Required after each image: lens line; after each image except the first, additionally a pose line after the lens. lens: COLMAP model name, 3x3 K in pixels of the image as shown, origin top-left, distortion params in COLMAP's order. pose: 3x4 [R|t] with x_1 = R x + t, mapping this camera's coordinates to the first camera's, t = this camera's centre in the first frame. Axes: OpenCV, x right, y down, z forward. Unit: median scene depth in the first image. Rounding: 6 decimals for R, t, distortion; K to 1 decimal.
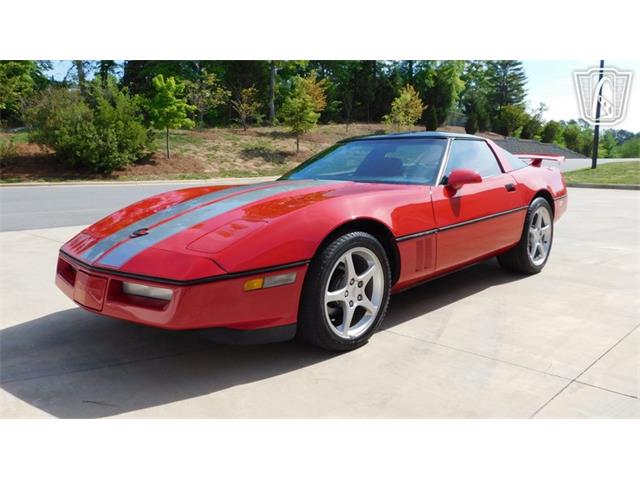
lens RADIAL K [[510.5, 0, 323.1], [0, 510.5, 239.4], [0, 0, 1]] dist [-0.011706, -0.002426]
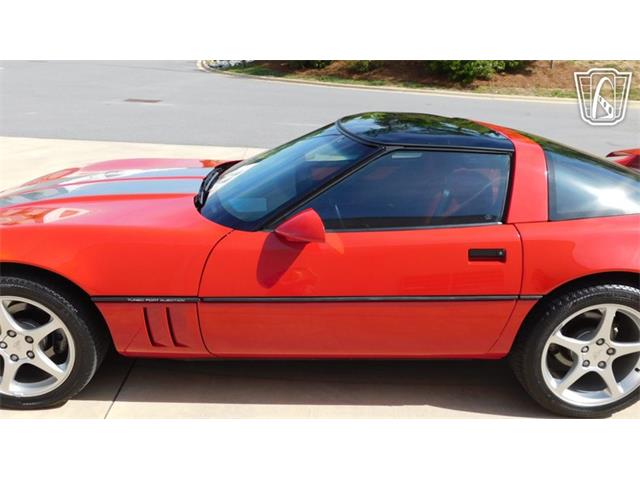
lens RADIAL K [[553.4, 0, 329.1], [0, 553.4, 239.5], [0, 0, 1]] dist [0.003522, 0.003536]
pose [[0.710140, 0.266578, -0.651642, 0.128626], [-0.155102, 0.962044, 0.224534, -0.045539], [0.686764, -0.058379, 0.724532, 0.098460]]
